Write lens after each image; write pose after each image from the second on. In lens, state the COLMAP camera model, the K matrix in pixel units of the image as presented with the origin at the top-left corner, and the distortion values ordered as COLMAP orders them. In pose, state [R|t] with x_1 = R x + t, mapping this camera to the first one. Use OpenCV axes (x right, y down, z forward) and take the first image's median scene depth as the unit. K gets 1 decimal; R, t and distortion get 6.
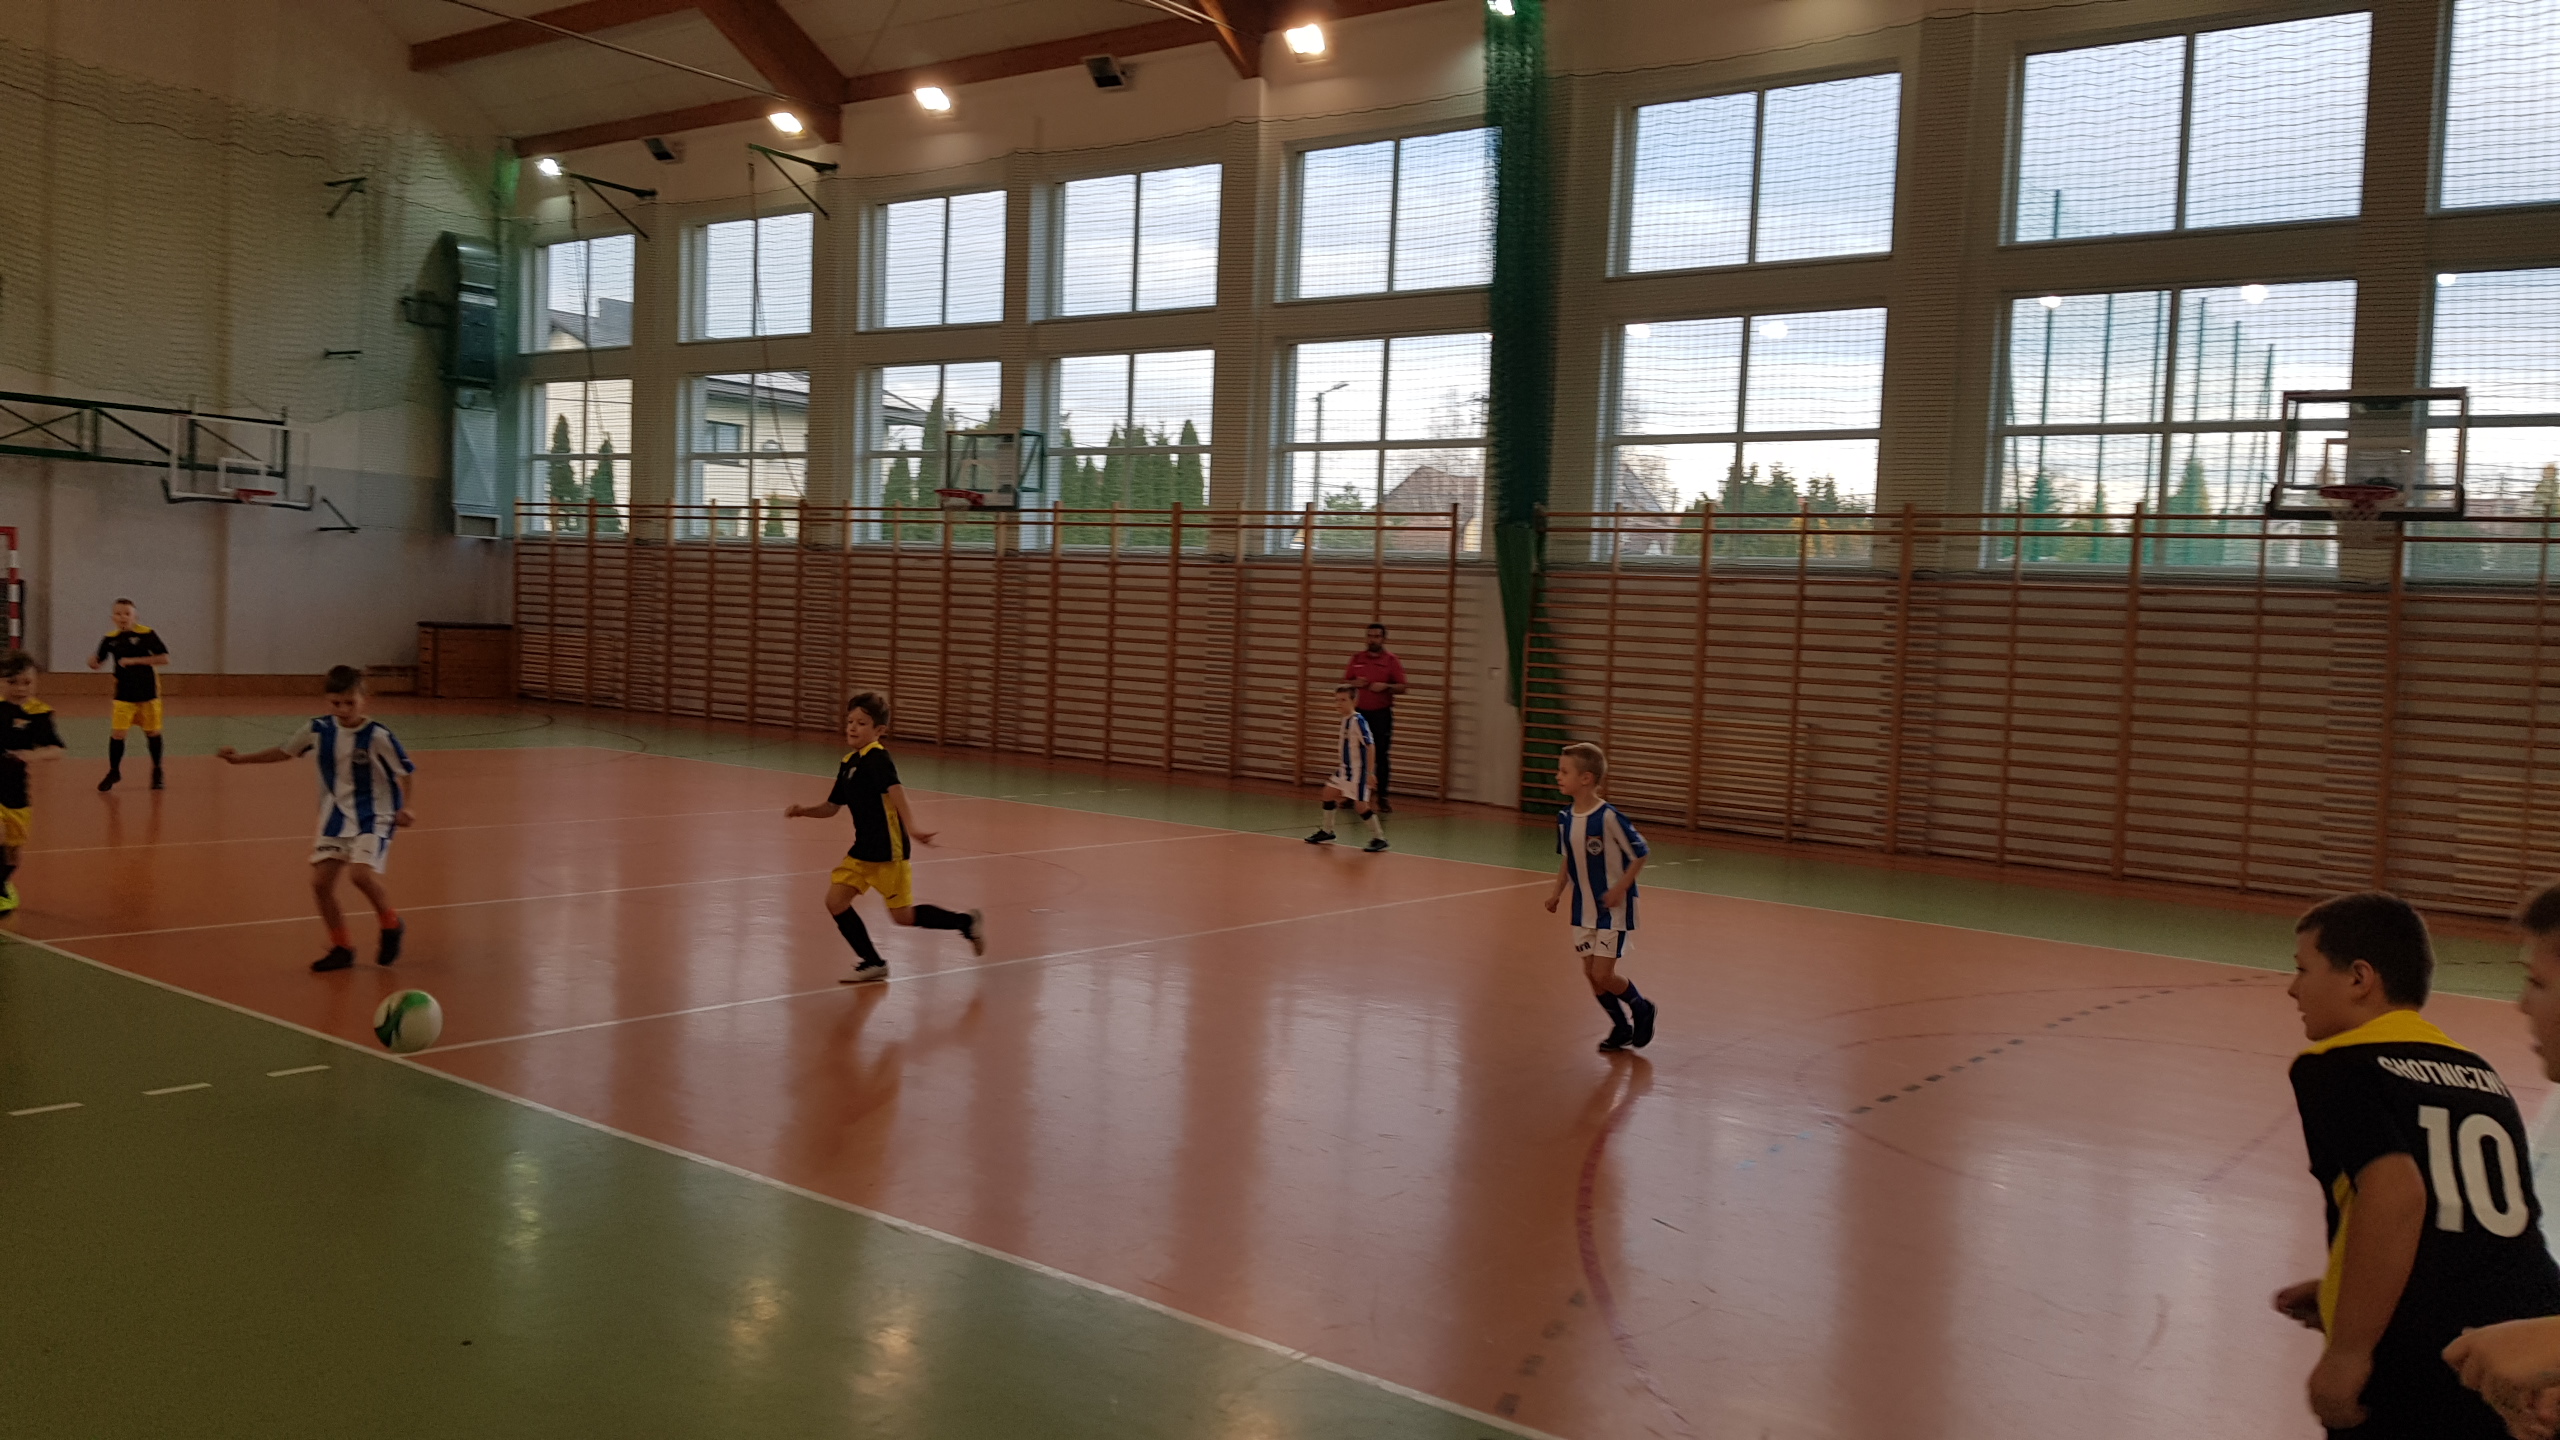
lens RADIAL K [[1963.0, 0, 1238.1], [0, 1963.0, 754.7], [0, 0, 1]] dist [0.089387, -0.149730]
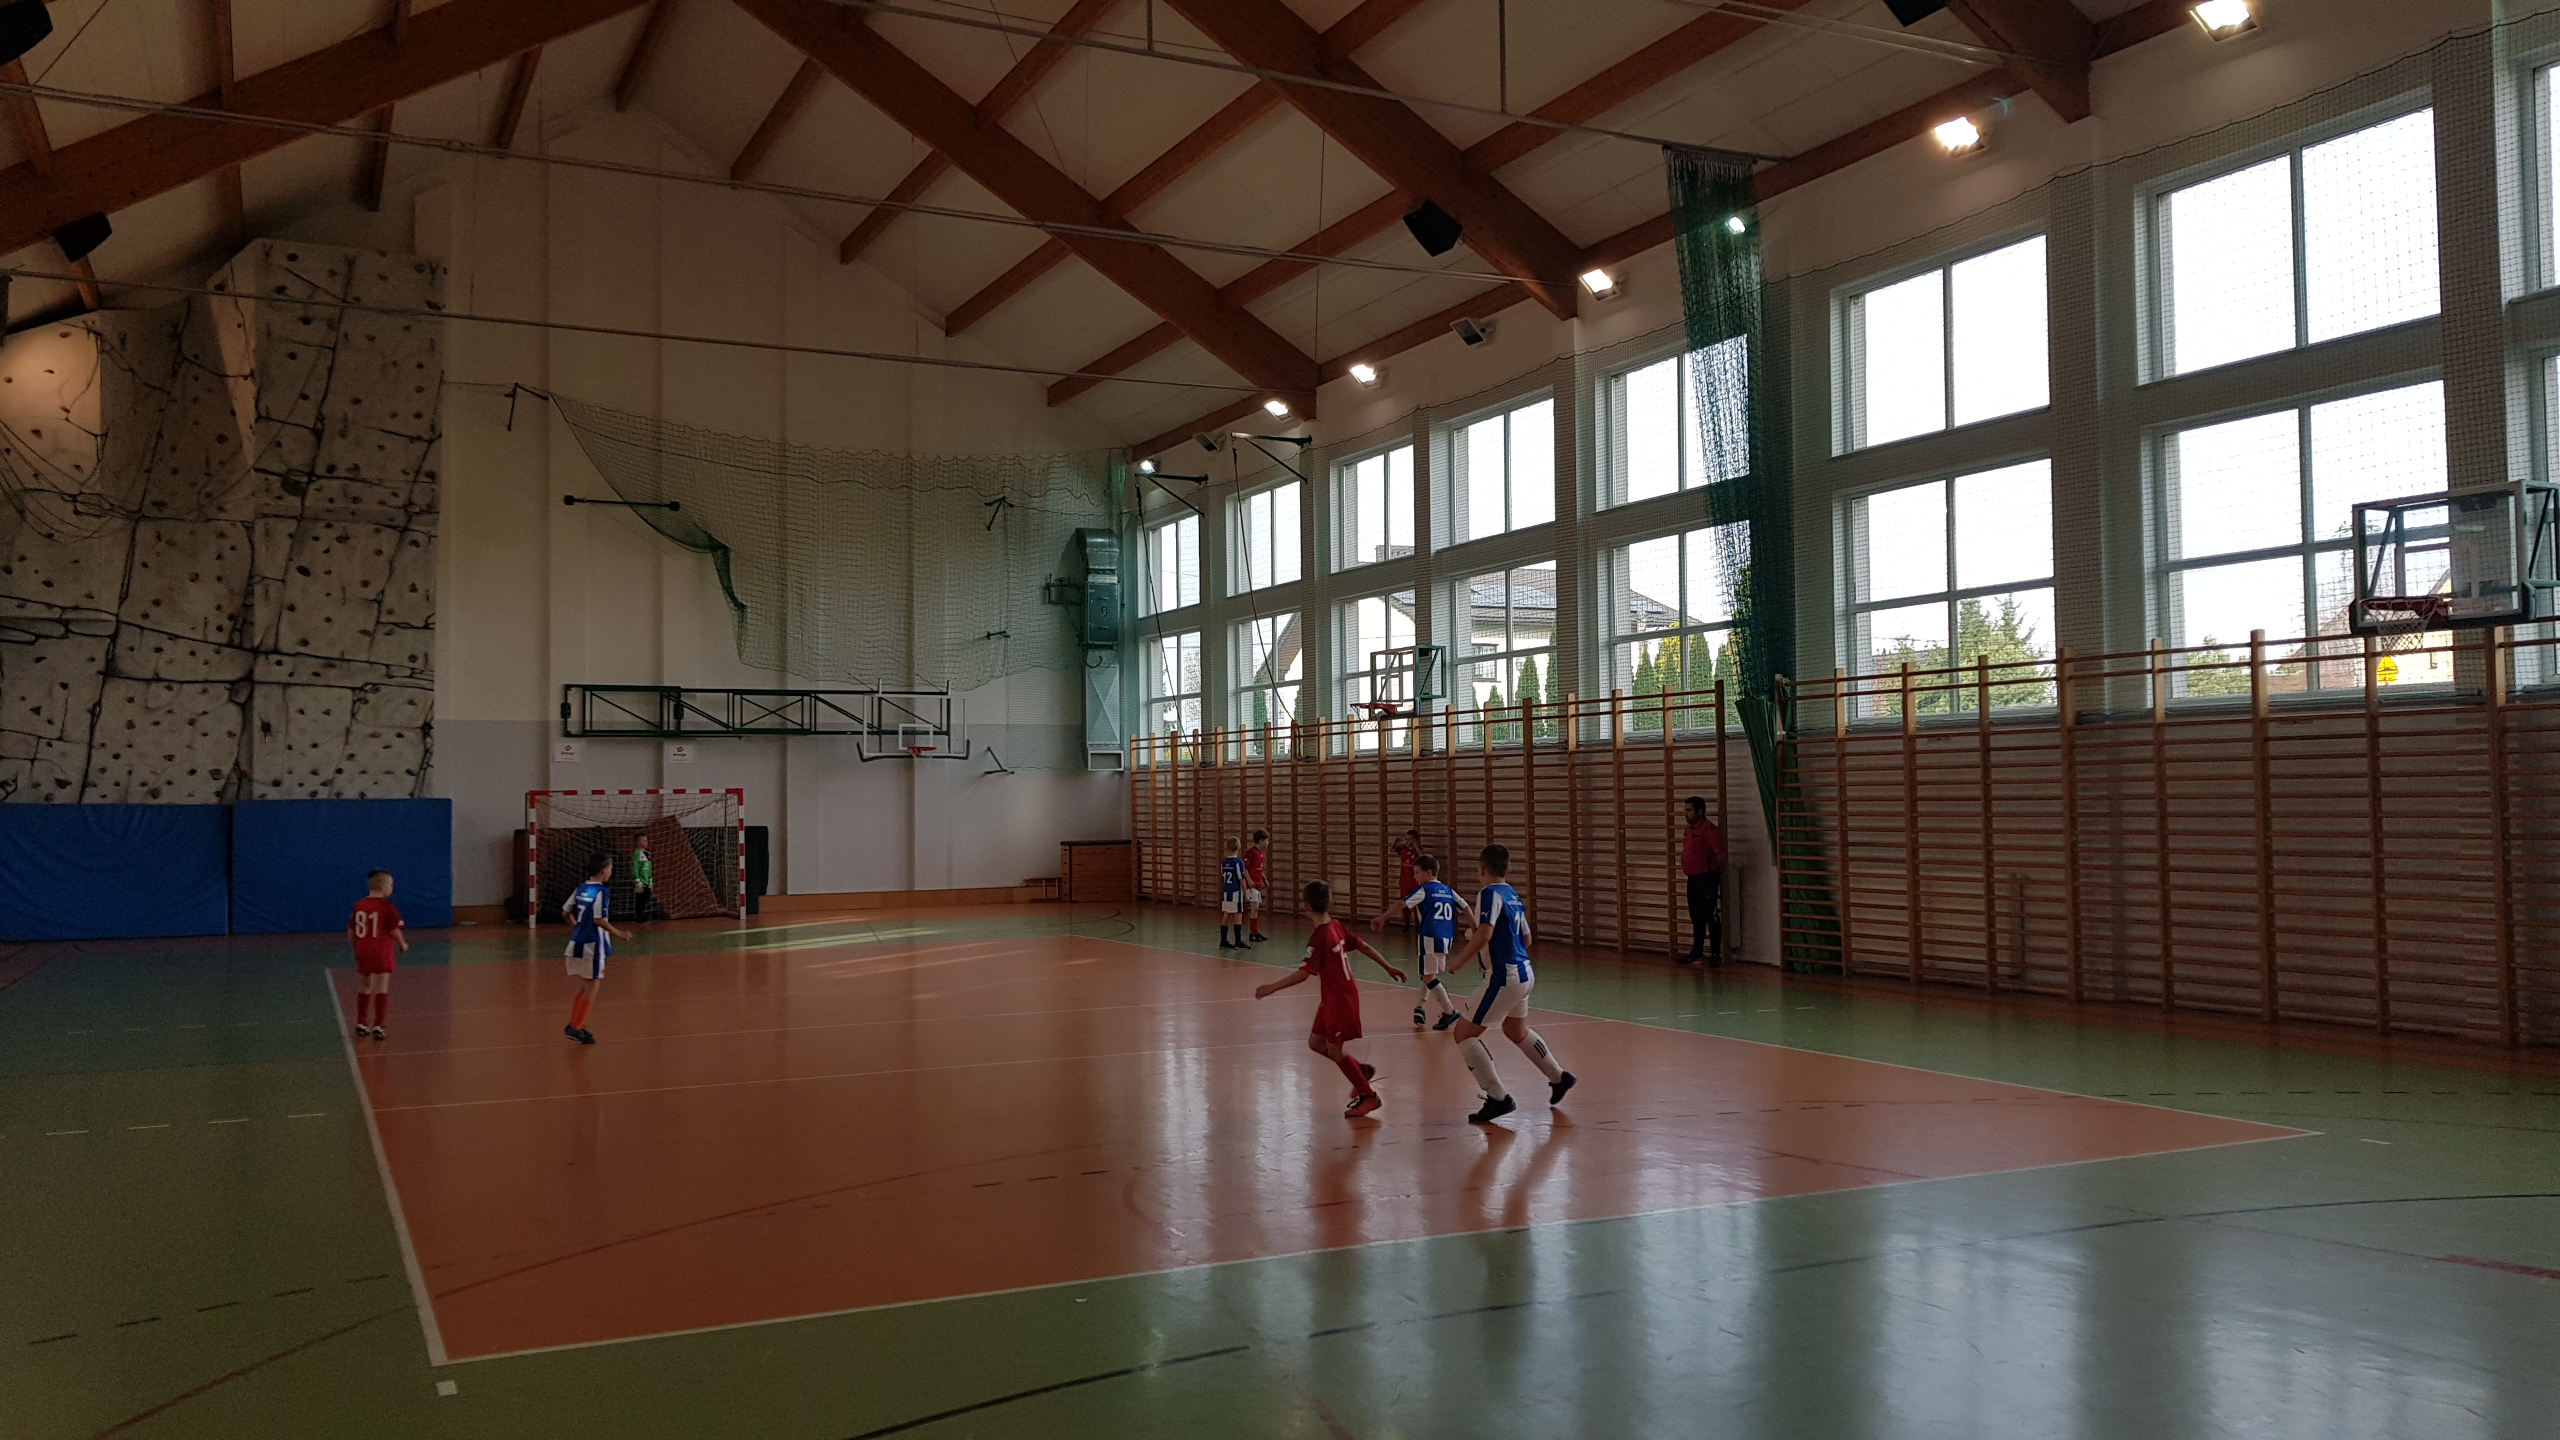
lens RADIAL K [[1963.0, 0, 1256.7], [0, 1963.0, 729.0], [0, 0, 1]] dist [0.089387, -0.149730]
pose [[0.893804, -0.075482, -0.442060, 0.272380], [0.024266, 0.992429, -0.120395, 0.015405], [0.447801, 0.096882, 0.888869, -0.041882]]
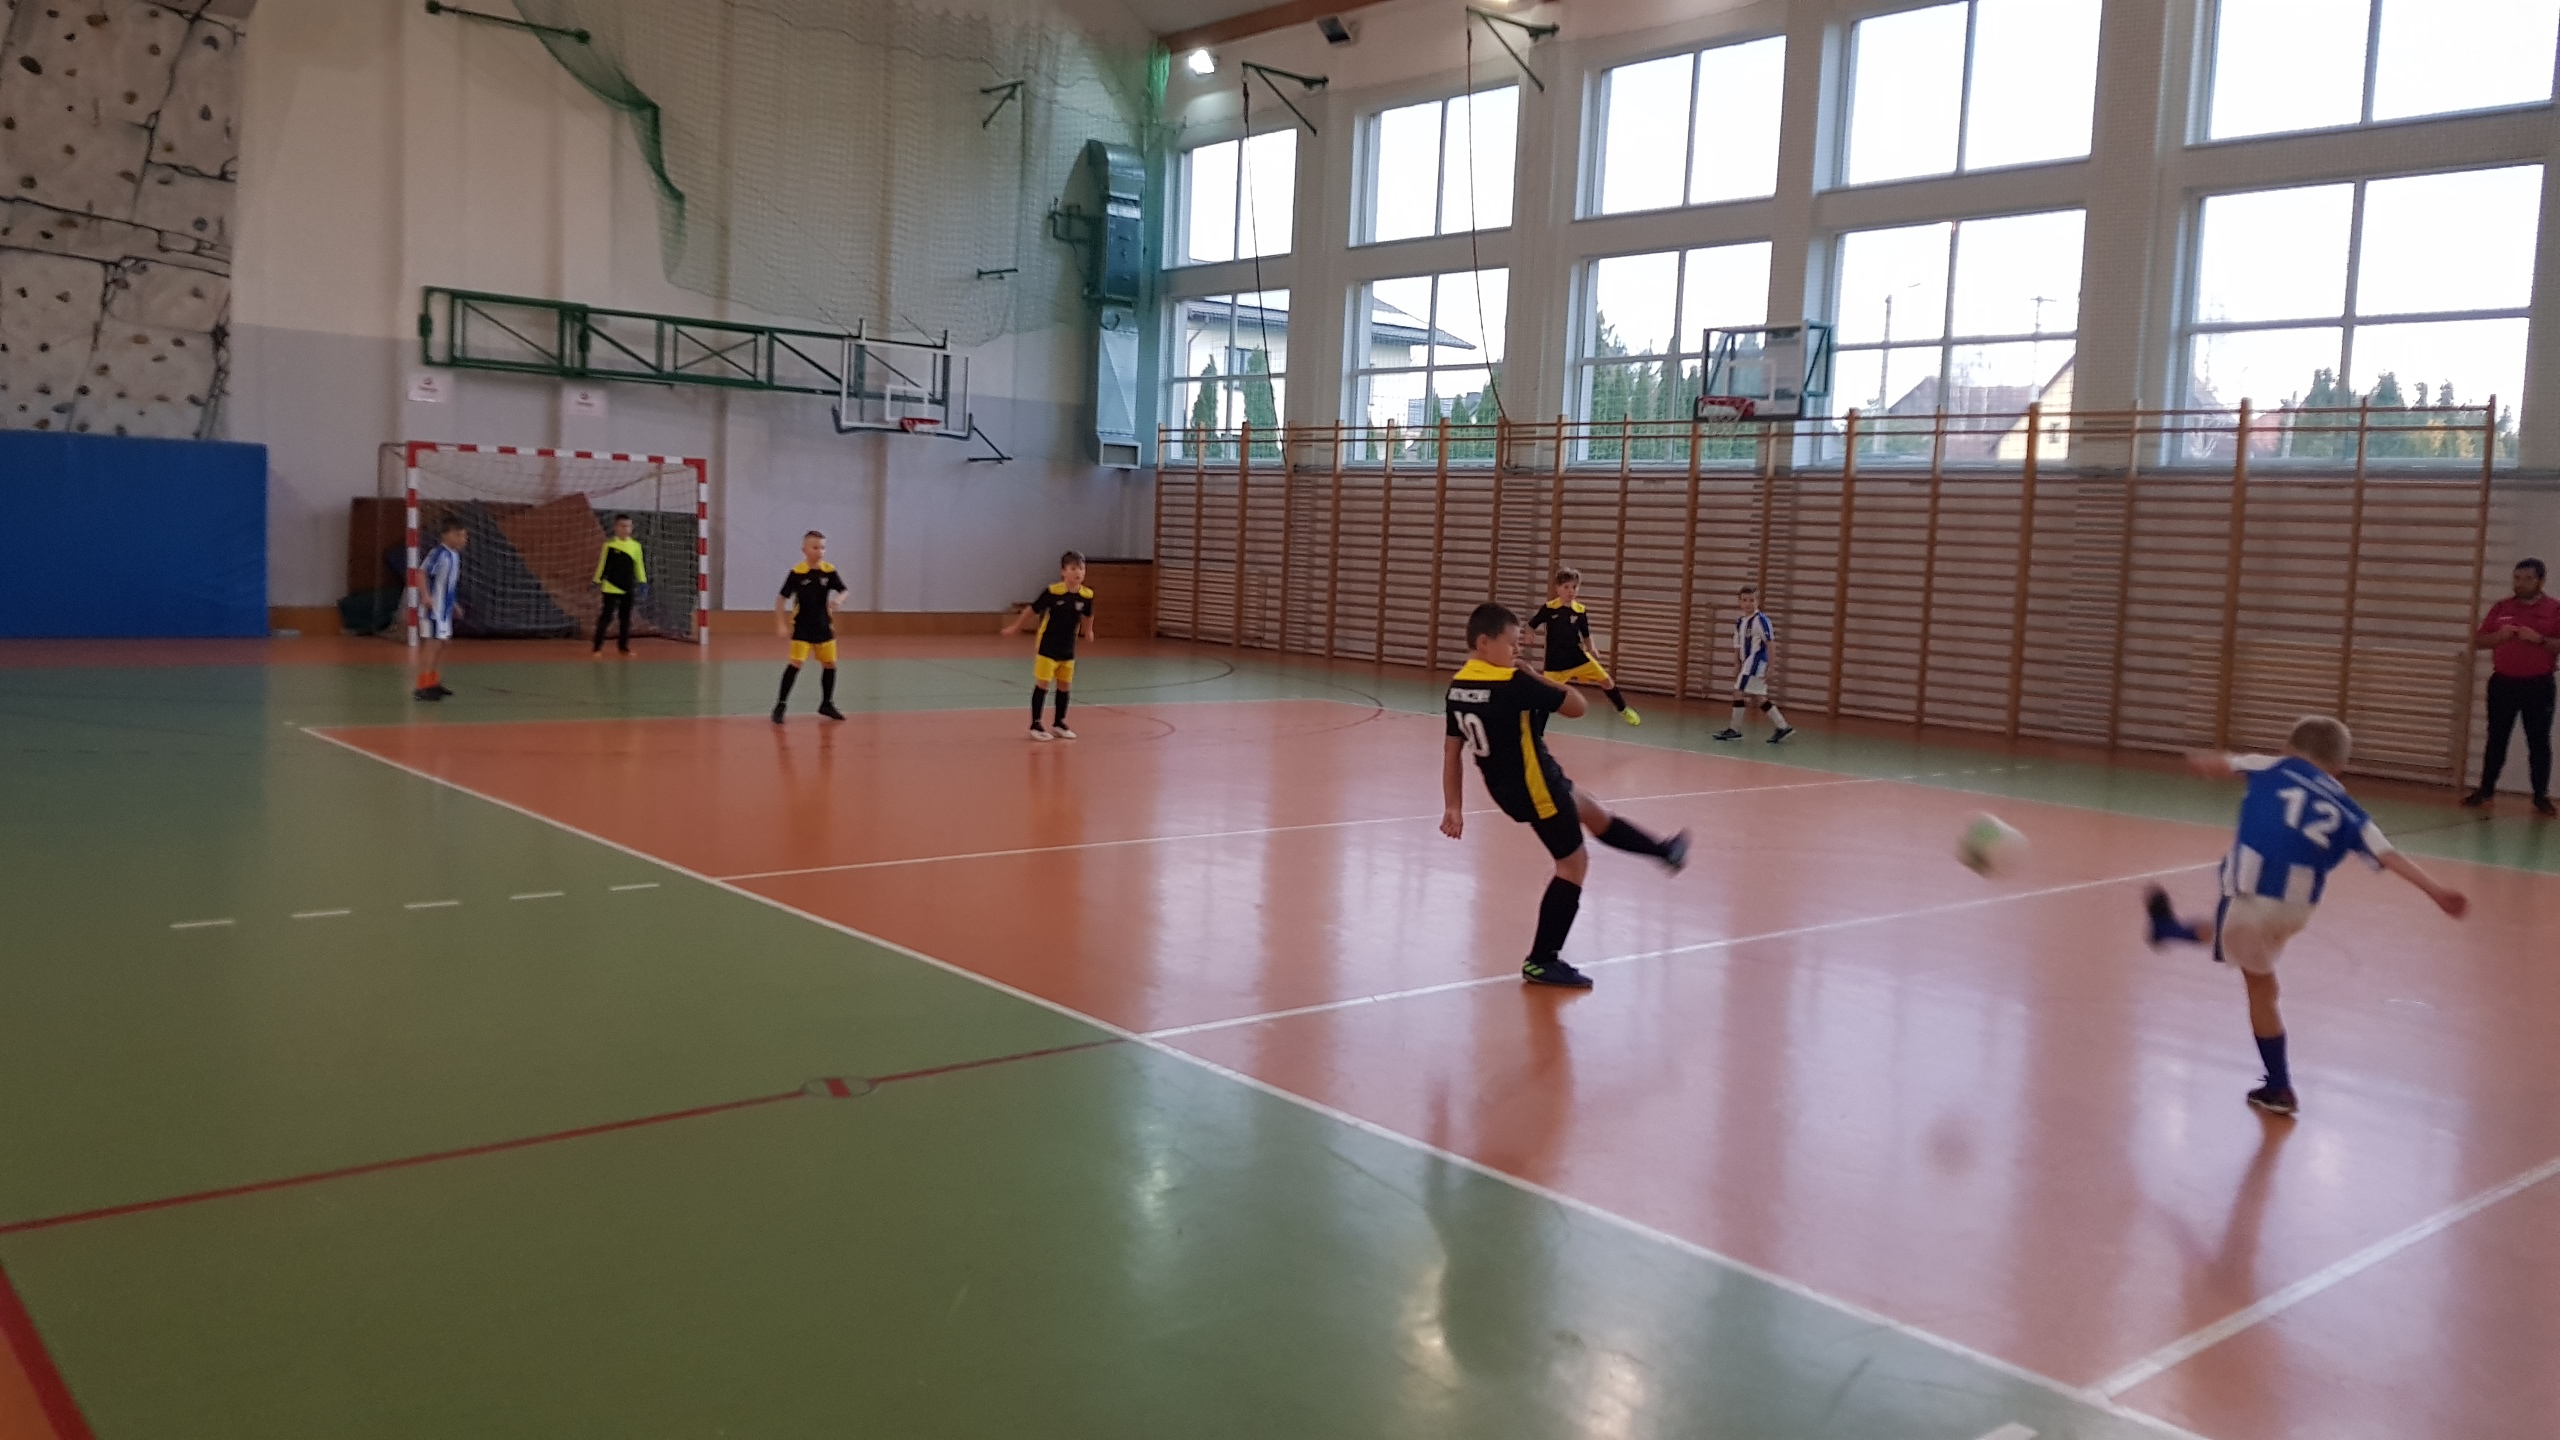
lens RADIAL K [[1963.0, 0, 1232.1], [0, 1963.0, 690.5], [0, 0, 1]] dist [0.089387, -0.149730]
pose [[0.976847, 0.011837, -0.213612, -0.150774], [-0.011212, 0.999929, 0.004140, -0.009253], [0.213646, -0.001649, 0.976910, 0.118762]]
